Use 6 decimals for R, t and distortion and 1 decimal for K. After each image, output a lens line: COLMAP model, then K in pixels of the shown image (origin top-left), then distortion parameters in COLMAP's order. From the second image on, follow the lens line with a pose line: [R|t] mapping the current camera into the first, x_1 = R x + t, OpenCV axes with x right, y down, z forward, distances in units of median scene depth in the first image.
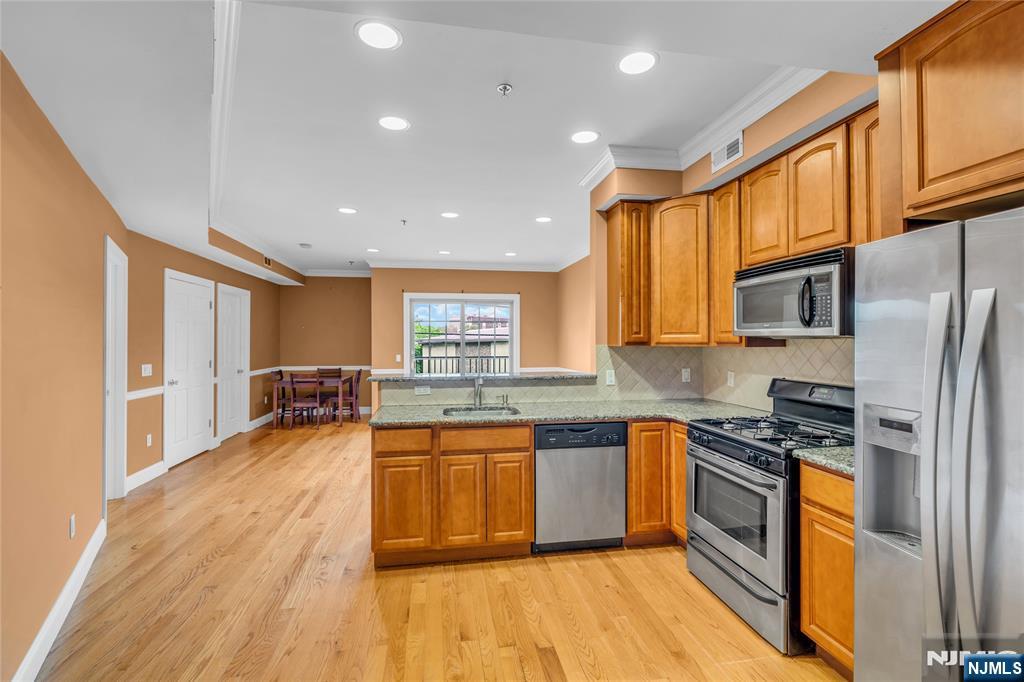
lens RADIAL K [[459.1, 0, 512.8], [0, 459.1, 340.0], [0, 0, 1]] dist [-0.007711, 0.003137]
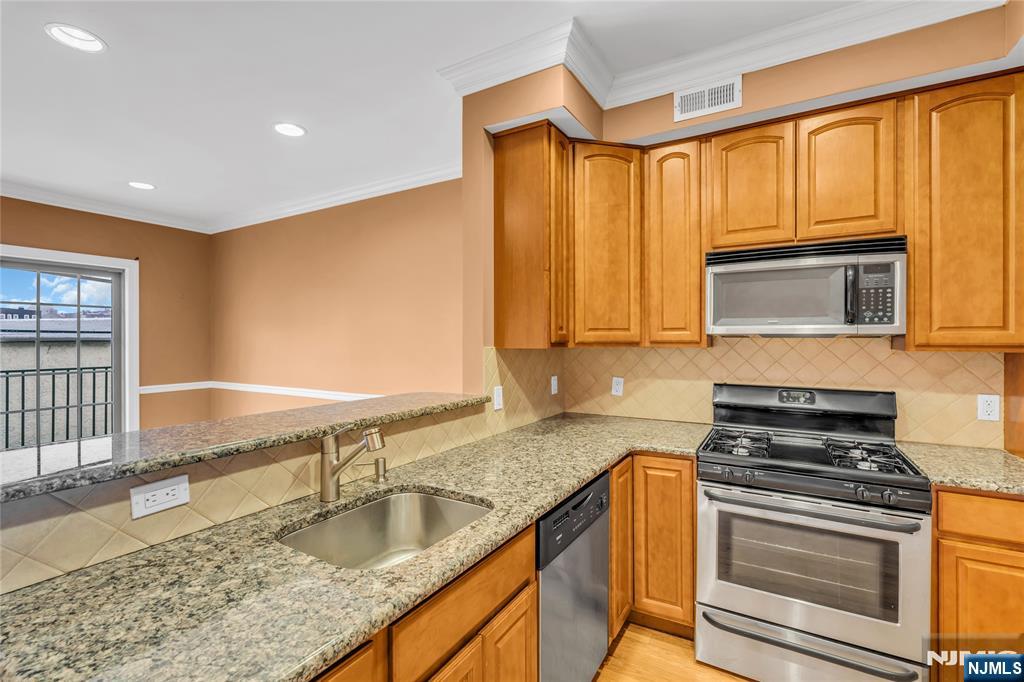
lens RADIAL K [[459.1, 0, 513.1], [0, 459.1, 339.4], [0, 0, 1]] dist [-0.007711, 0.003137]
pose [[0.649573, 0.001670, 0.760298, -0.313880], [-0.001106, 0.999999, -0.001252, 0.001996], [-0.760299, -0.000028, 0.649574, 0.689056]]
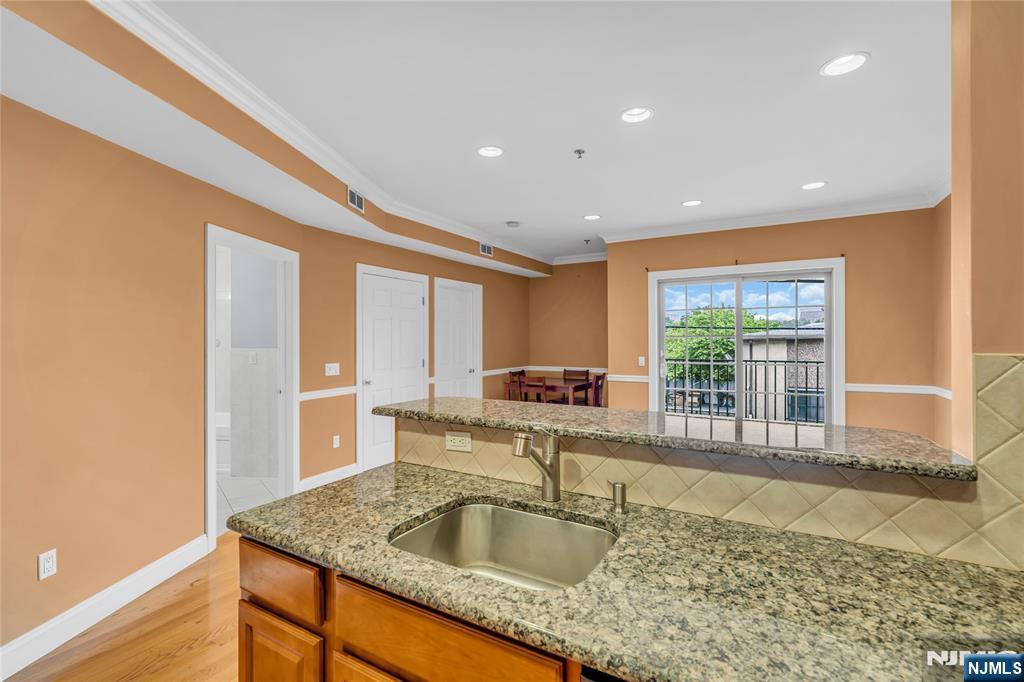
lens RADIAL K [[459.1, 0, 513.2], [0, 459.1, 341.3], [0, 0, 1]] dist [-0.007711, 0.003137]
pose [[0.765785, 0.001249, -0.643096, 0.177003], [0.005561, 0.999948, 0.008565, 0.000193], [0.643073, -0.010135, 0.765738, 0.752487]]
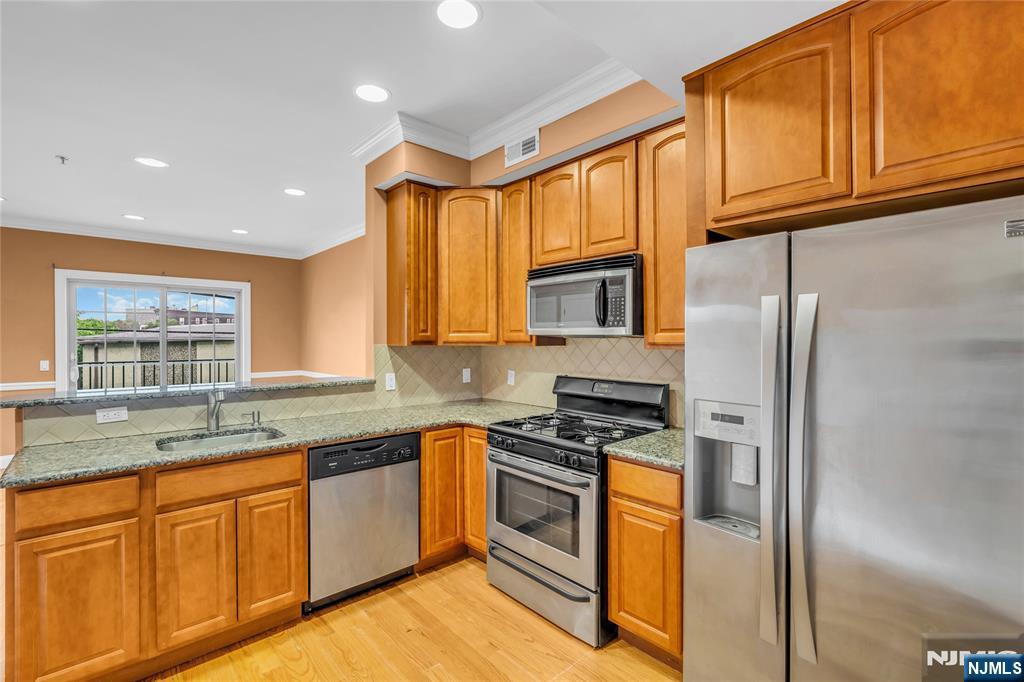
lens RADIAL K [[459.1, 0, 513.6], [0, 459.1, 341.4], [0, 0, 1]] dist [-0.007711, 0.003137]
pose [[0.844034, -0.001388, 0.536287, -0.071510], [-0.001314, 0.999988, 0.004658, 0.000666], [-0.536287, -0.004636, 0.844023, 0.161967]]
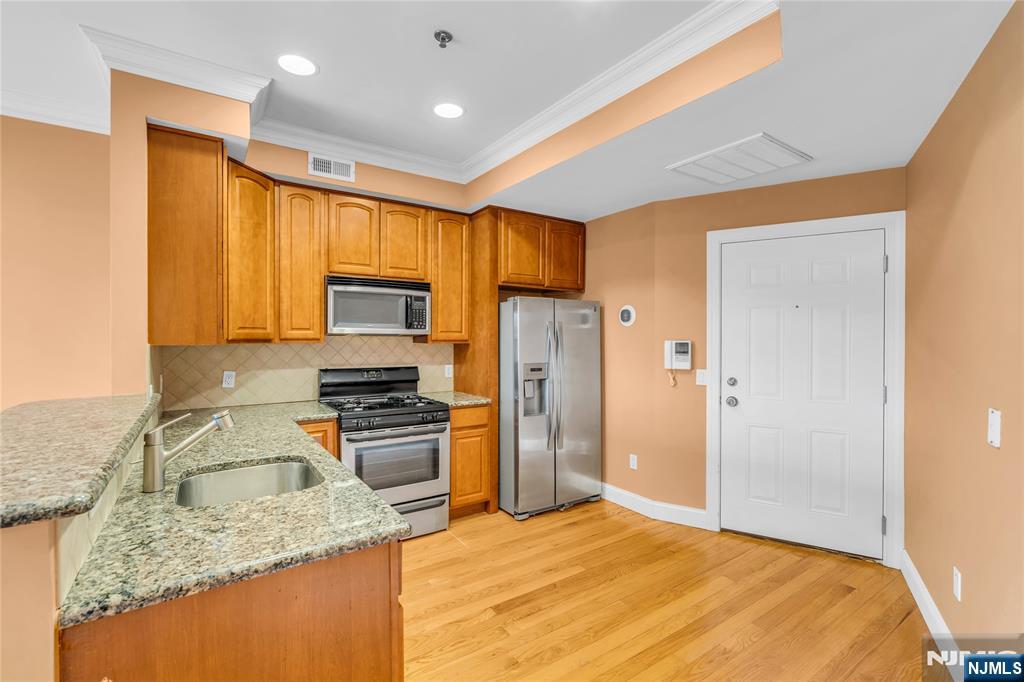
lens RADIAL K [[459.1, 0, 512.9], [0, 459.1, 339.1], [0, 0, 1]] dist [-0.007711, 0.003137]
pose [[-0.413874, -0.001553, 0.910333, -0.667008], [-0.001487, 0.999998, 0.001030, 0.003826], [-0.910333, -0.000927, -0.413876, 0.981342]]
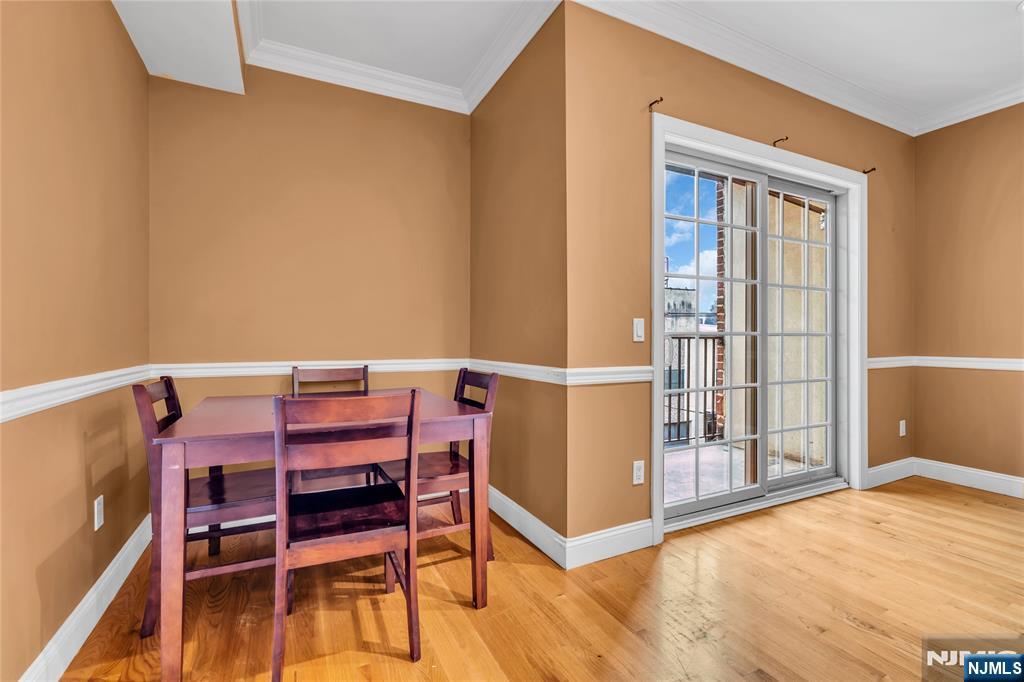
lens RADIAL K [[459.1, 0, 516.9], [0, 459.1, 341.5], [0, 0, 1]] dist [-0.007711, 0.003137]
pose [[0.956545, -0.000551, 0.291585, -1.052790], [-0.002838, 0.999933, 0.011198, 0.113669], [-0.291572, -0.011538, 0.956479, 1.874080]]
